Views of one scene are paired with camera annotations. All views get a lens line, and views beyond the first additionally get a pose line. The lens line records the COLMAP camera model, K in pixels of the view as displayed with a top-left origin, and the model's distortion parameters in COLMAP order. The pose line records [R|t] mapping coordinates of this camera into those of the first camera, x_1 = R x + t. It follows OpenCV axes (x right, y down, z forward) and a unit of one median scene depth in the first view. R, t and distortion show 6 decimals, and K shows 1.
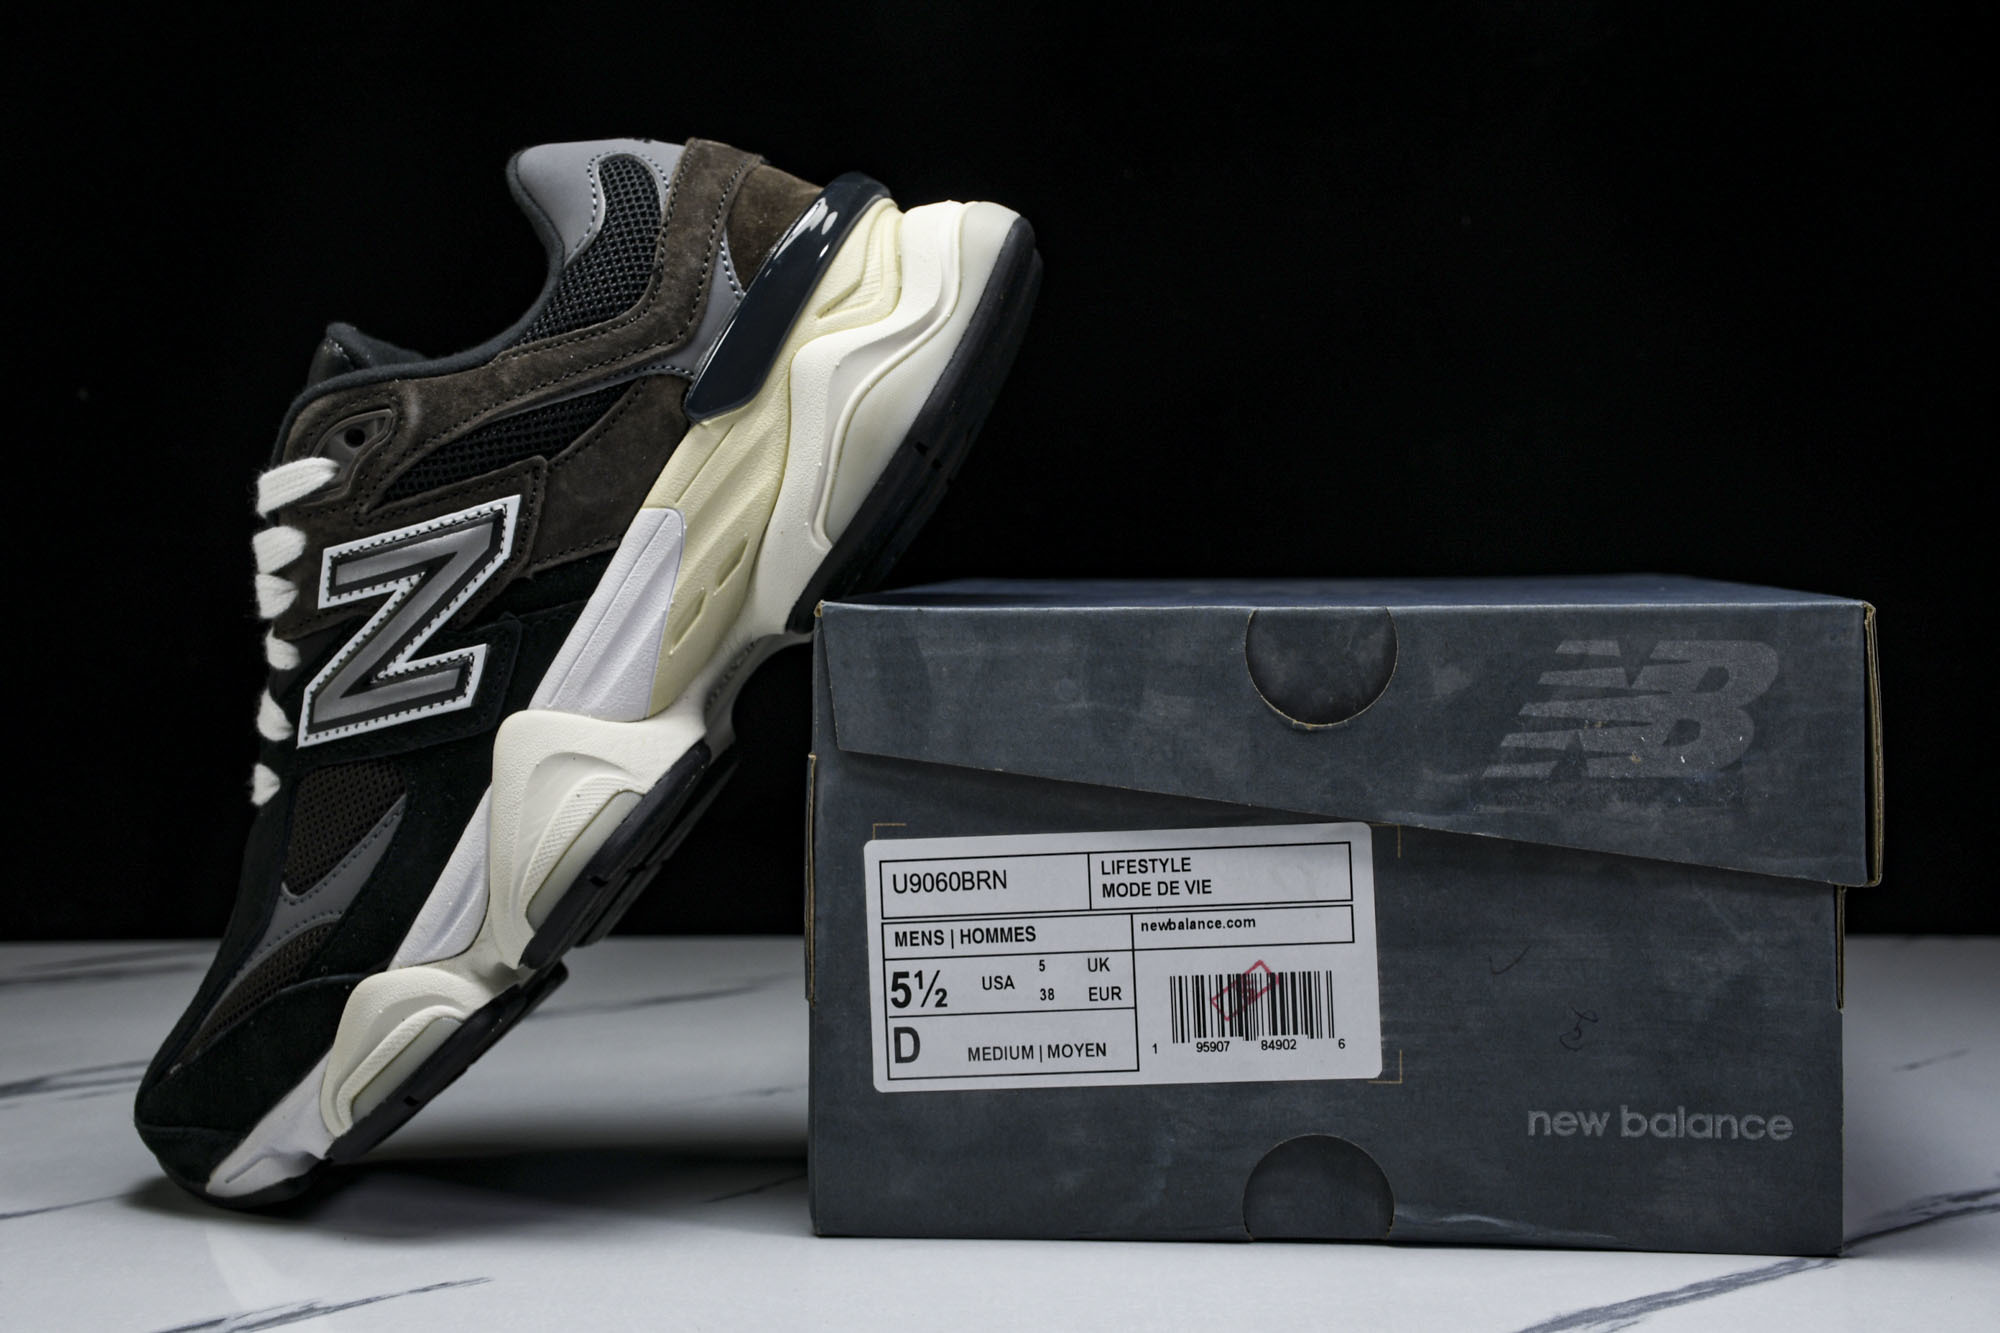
lens RADIAL K [[3098.6, 0, 987.4], [0, 3098.6, 671.8], [0, 0, 1]] dist [0.172529, 0.000000]
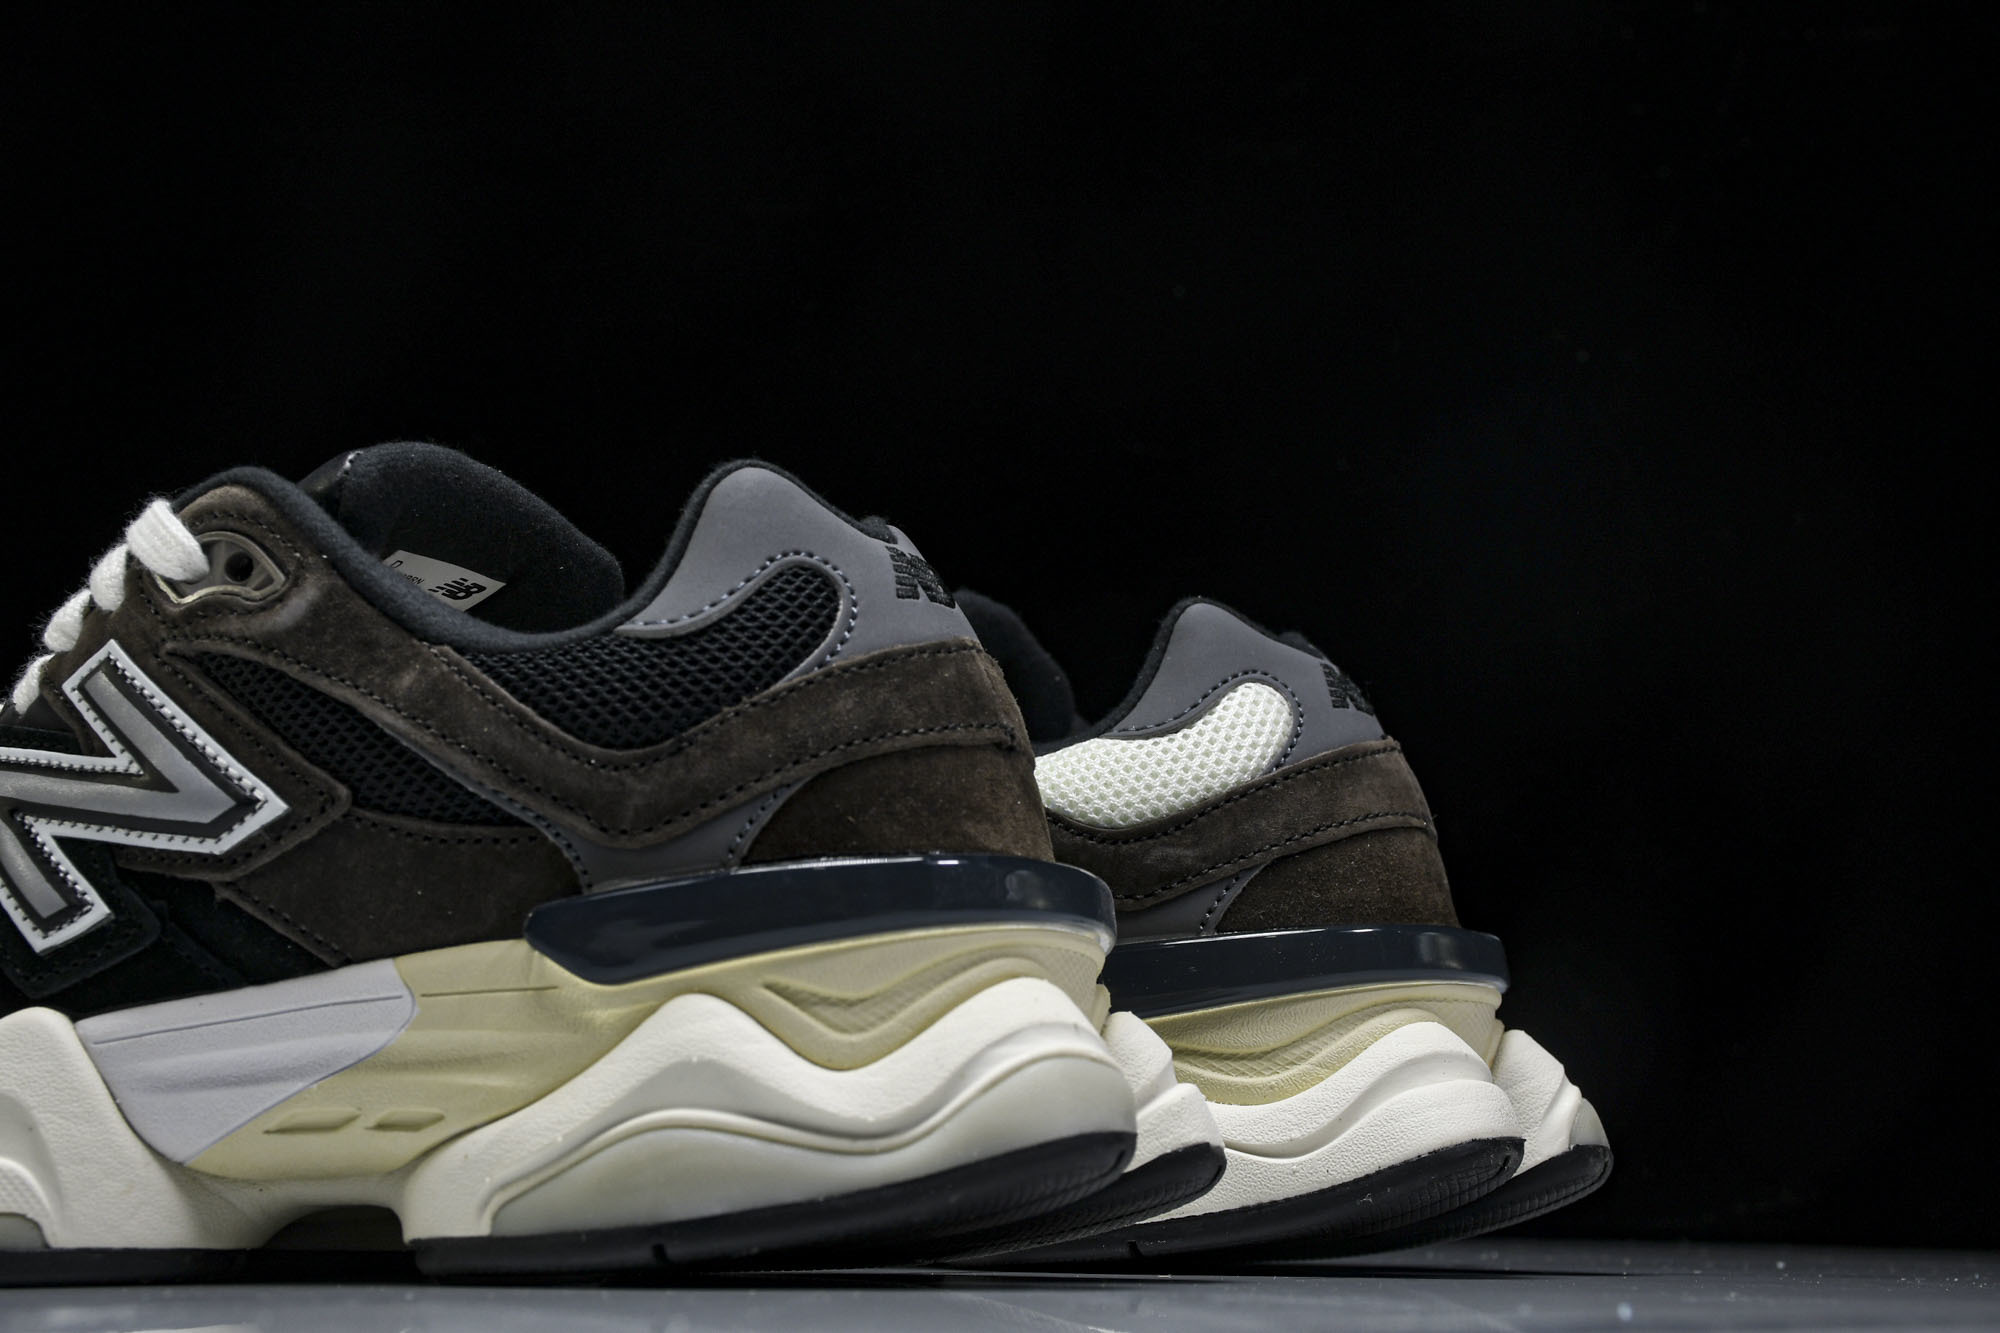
lens RADIAL K [[3098.6, 0, 918.5], [0, 3098.6, 670.8], [0, 0, 1]] dist [0.172529, 0.000000]
pose [[0.581645, 0.750162, -0.314558, 0.113544], [-0.734853, 0.650400, 0.192276, -0.299485], [0.348827, 0.119317, 0.929561, 0.423788]]
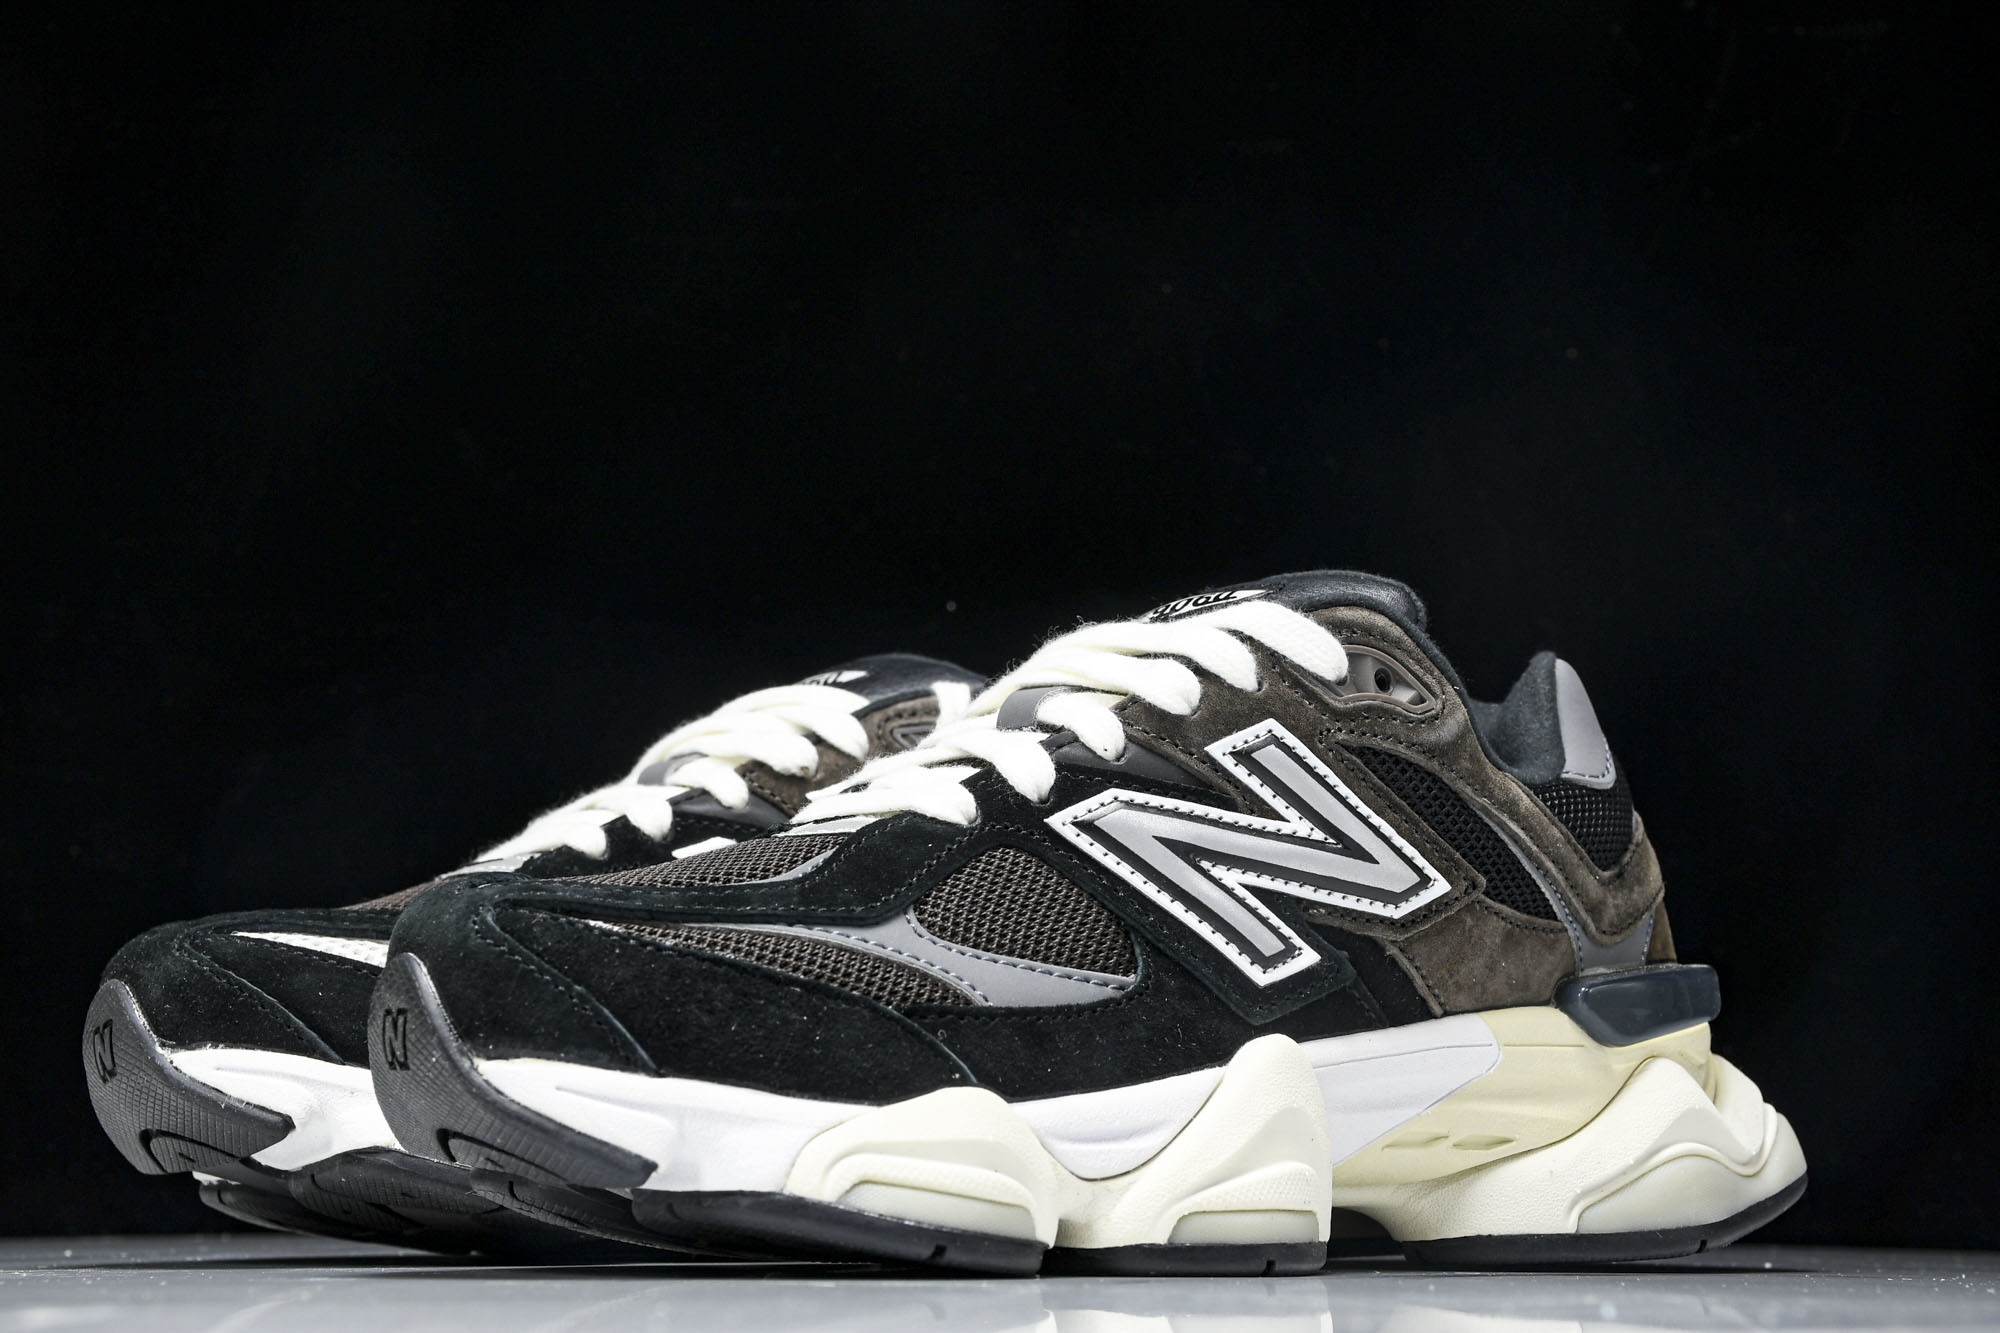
lens RADIAL K [[3098.6, 0, 1011.0], [0, 3098.6, 669.0], [0, 0, 1]] dist [0.172529, 0.000000]
pose [[0.454265, 0.847399, 0.274879, -0.475055], [-0.640493, 0.525122, -0.560371, 0.445395], [-0.619203, 0.078499, 0.781298, 0.421348]]
